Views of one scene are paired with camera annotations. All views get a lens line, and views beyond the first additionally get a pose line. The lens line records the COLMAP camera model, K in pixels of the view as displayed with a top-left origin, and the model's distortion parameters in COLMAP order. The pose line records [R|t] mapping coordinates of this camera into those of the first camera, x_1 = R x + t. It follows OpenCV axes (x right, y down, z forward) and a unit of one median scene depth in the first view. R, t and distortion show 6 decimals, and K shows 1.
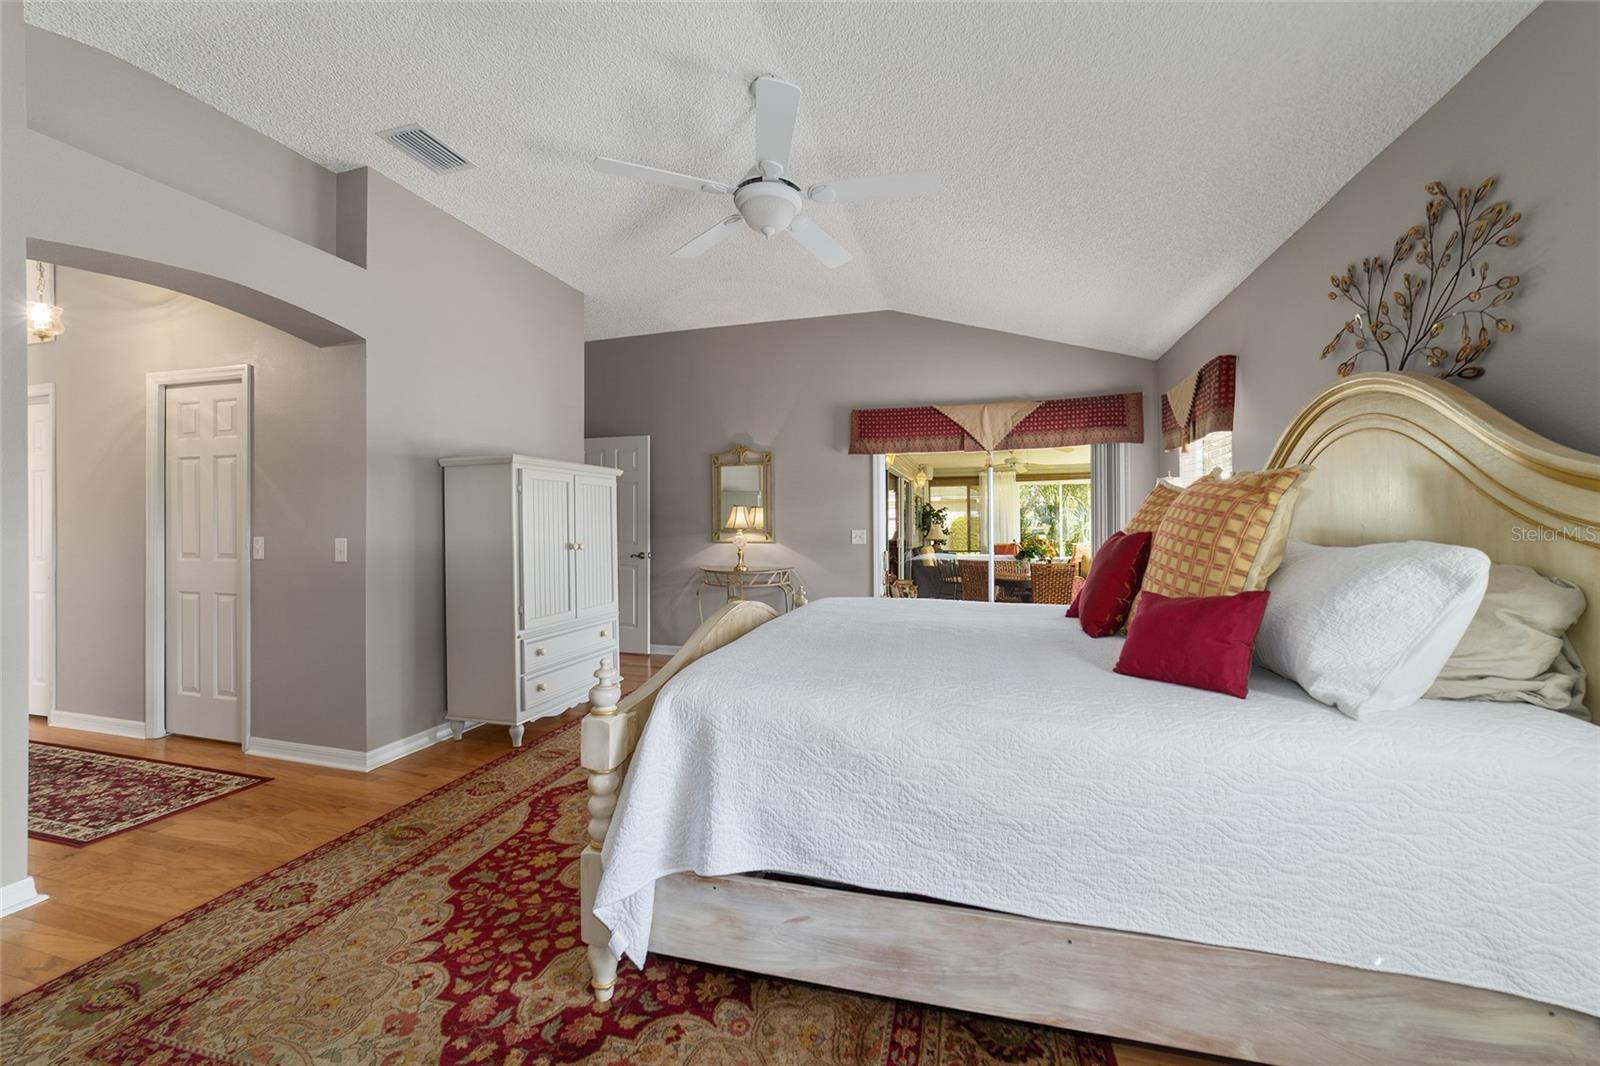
lens RADIAL K [[616.8, 0, 803.2], [0, 616.8, 525.2], [0, 0, 1]] dist [0.001149, 0.000455]
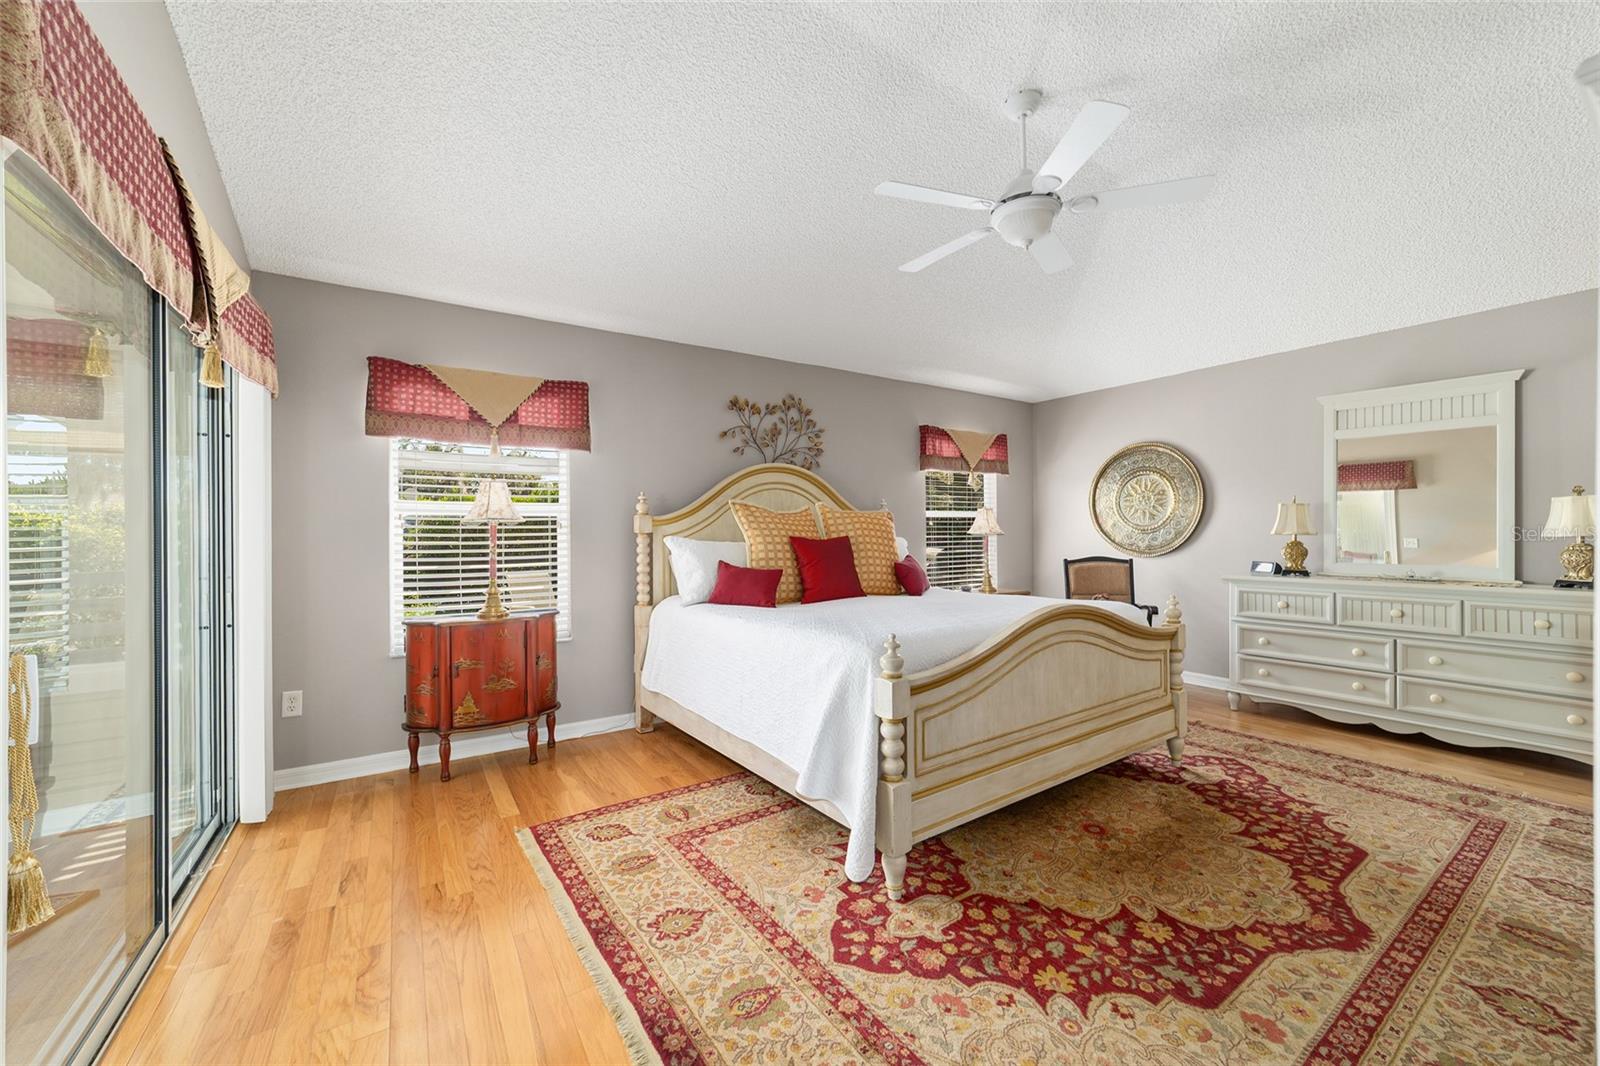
lens RADIAL K [[616.8, 0, 806.6], [0, 616.8, 536.8], [0, 0, 1]] dist [0.001149, 0.000455]
pose [[-0.765814, 0.009462, 0.642992, -0.520008], [0.014118, 0.999898, 0.002102, 0.007738], [-0.642907, 0.010687, -0.765870, 2.438319]]
